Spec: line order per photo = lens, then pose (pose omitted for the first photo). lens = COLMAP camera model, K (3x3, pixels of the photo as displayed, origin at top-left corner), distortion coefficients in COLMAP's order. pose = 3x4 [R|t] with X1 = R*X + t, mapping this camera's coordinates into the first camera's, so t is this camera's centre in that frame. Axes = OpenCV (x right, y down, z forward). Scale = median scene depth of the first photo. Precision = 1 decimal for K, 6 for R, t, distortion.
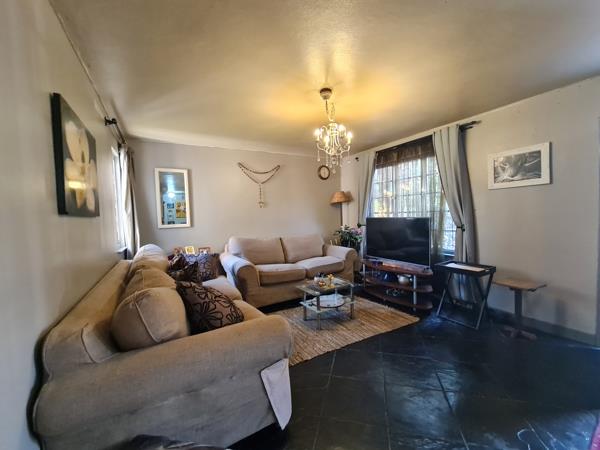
lens RADIAL K [[245.1, 0, 300.9], [0, 245.1, 225.8], [0, 0, 1]] dist [-0.005287, 0.002031]
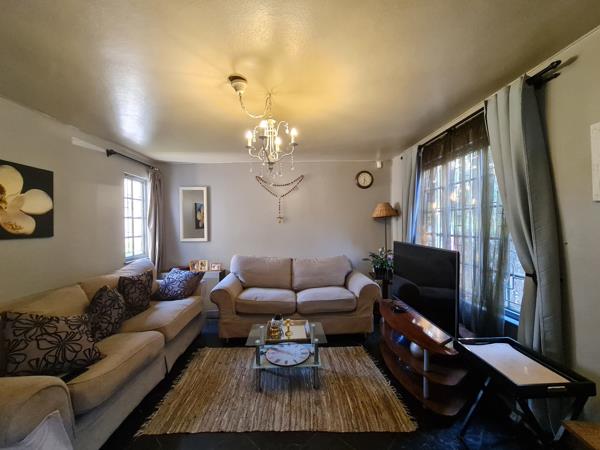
lens RADIAL K [[245.1, 0, 302.9], [0, 245.1, 225.9], [0, 0, 1]] dist [-0.005287, 0.002031]
pose [[0.880199, 0.026691, -0.473853, 0.437098], [-0.039994, 0.999037, -0.018017, -0.064463], [0.472916, 0.034810, 0.880420, 0.301424]]
